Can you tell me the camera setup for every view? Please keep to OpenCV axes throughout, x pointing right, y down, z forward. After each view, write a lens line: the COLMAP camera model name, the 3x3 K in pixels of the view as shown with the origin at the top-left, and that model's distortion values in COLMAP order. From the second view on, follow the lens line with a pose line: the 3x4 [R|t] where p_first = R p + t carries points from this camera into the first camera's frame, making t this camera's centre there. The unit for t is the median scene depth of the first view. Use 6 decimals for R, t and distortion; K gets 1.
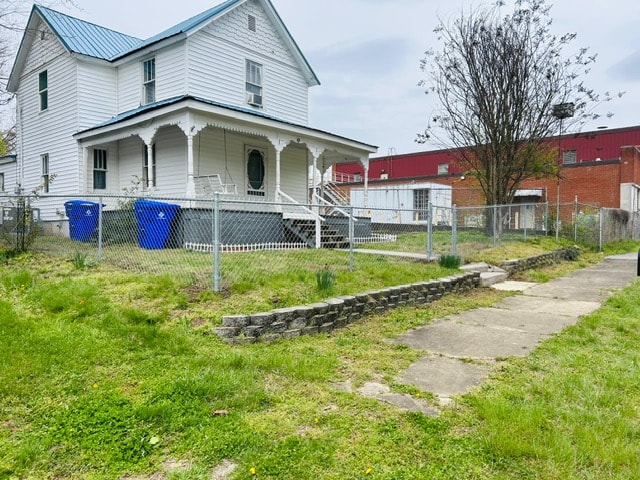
lens RADIAL K [[480.7, 0, 320.8], [0, 480.7, 245.2], [0, 0, 1]] dist [0.030191, -0.026538]
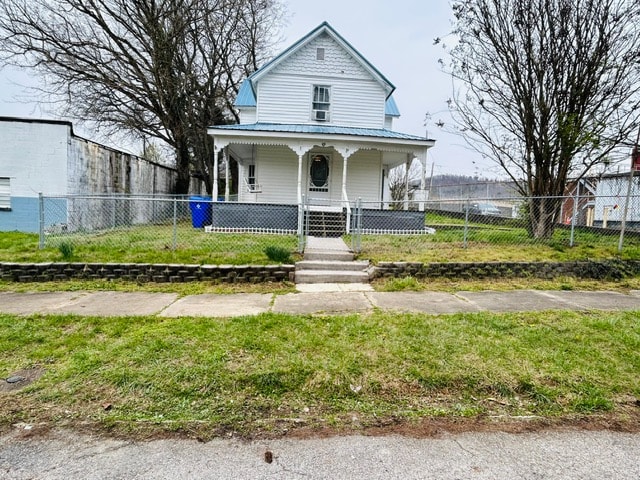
lens RADIAL K [[357.5, 0, 322.4], [0, 357.5, 244.4], [0, 0, 1]] dist [0.003746, 0.000552]
pose [[0.677622, 0.087211, -0.730221, 0.653052], [-0.059297, 0.996190, 0.063950, -0.028703], [0.733016, -0.000034, 0.680212, 0.412661]]
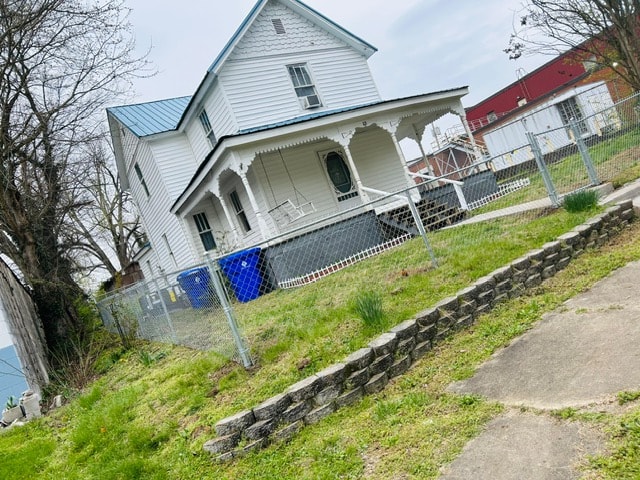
lens RADIAL K [[480.7, 0, 321.8], [0, 480.7, 243.6], [0, 0, 1]] dist [0.030191, -0.026538]
pose [[0.875366, -0.340551, -0.343162, 0.117067], [0.351255, 0.935713, -0.032583, -0.013793], [0.332197, -0.092015, 0.938711, 0.138002]]
